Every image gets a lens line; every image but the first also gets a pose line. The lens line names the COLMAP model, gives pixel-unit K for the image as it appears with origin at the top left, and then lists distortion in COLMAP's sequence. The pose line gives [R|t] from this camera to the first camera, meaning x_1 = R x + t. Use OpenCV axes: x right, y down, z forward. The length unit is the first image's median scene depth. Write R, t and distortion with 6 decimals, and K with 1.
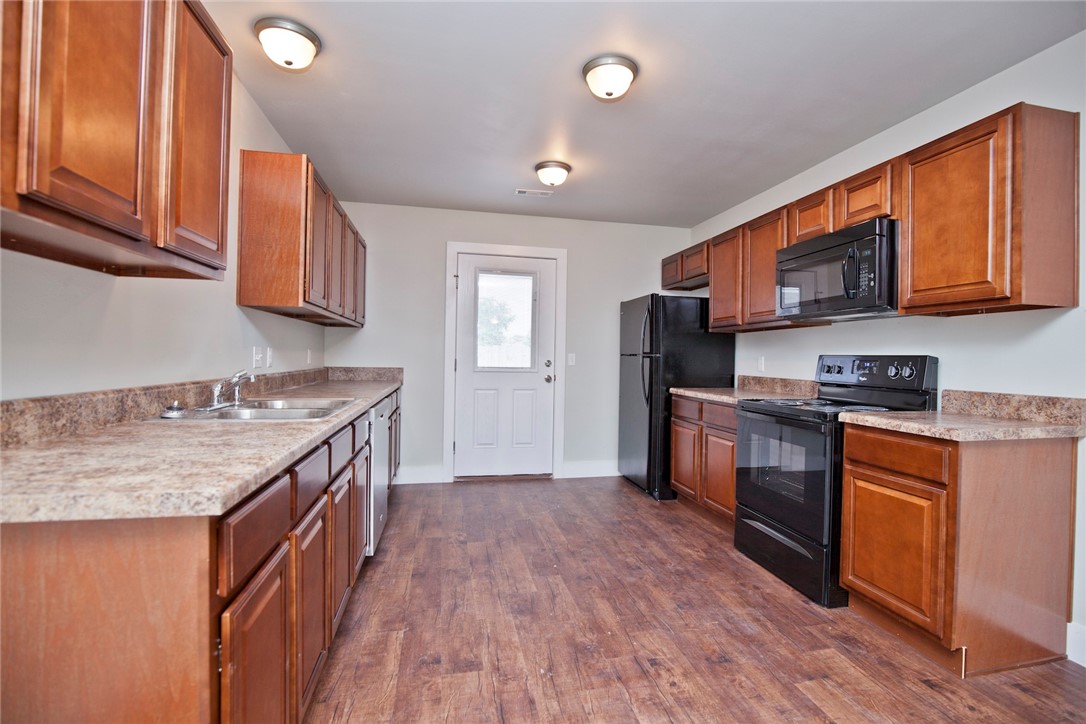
lens RADIAL K [[497.3, 0, 557.5], [0, 497.3, 360.9], [0, 0, 1]] dist [-0.028880, -0.000180]
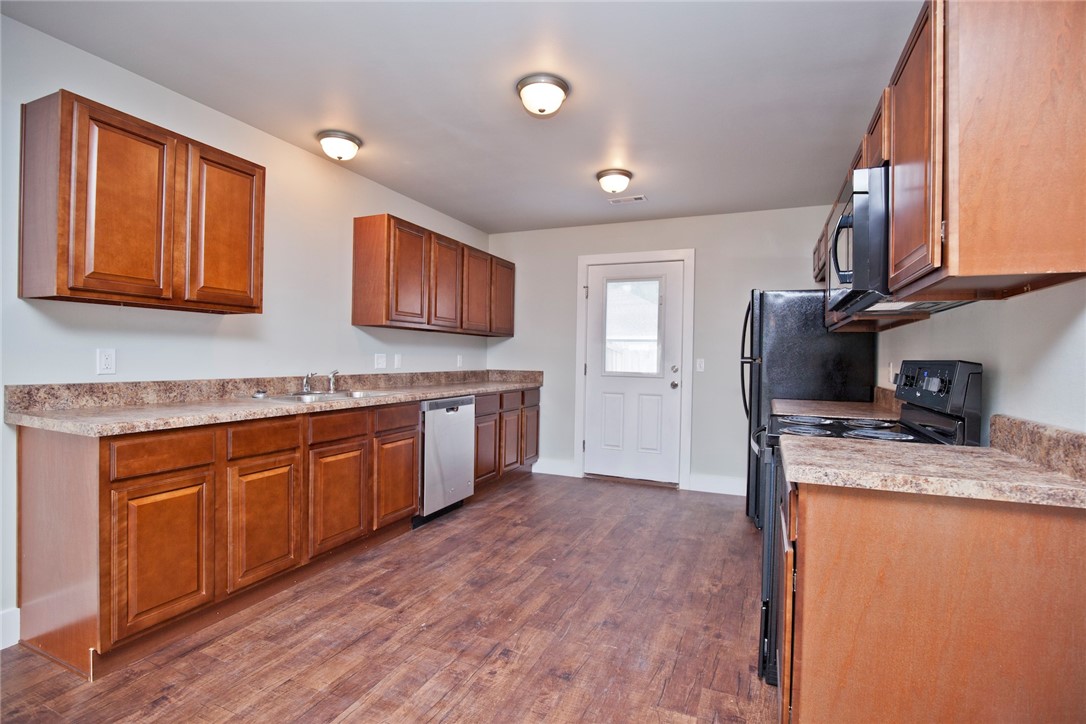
lens RADIAL K [[497.3, 0, 557.5], [0, 497.3, 360.9], [0, 0, 1]] dist [-0.028880, -0.000180]
pose [[0.816234, 0.001739, -0.577719, 0.640015], [-0.008228, 0.999929, -0.008615, -0.000630], [0.577663, 0.011785, 0.816190, 0.143086]]
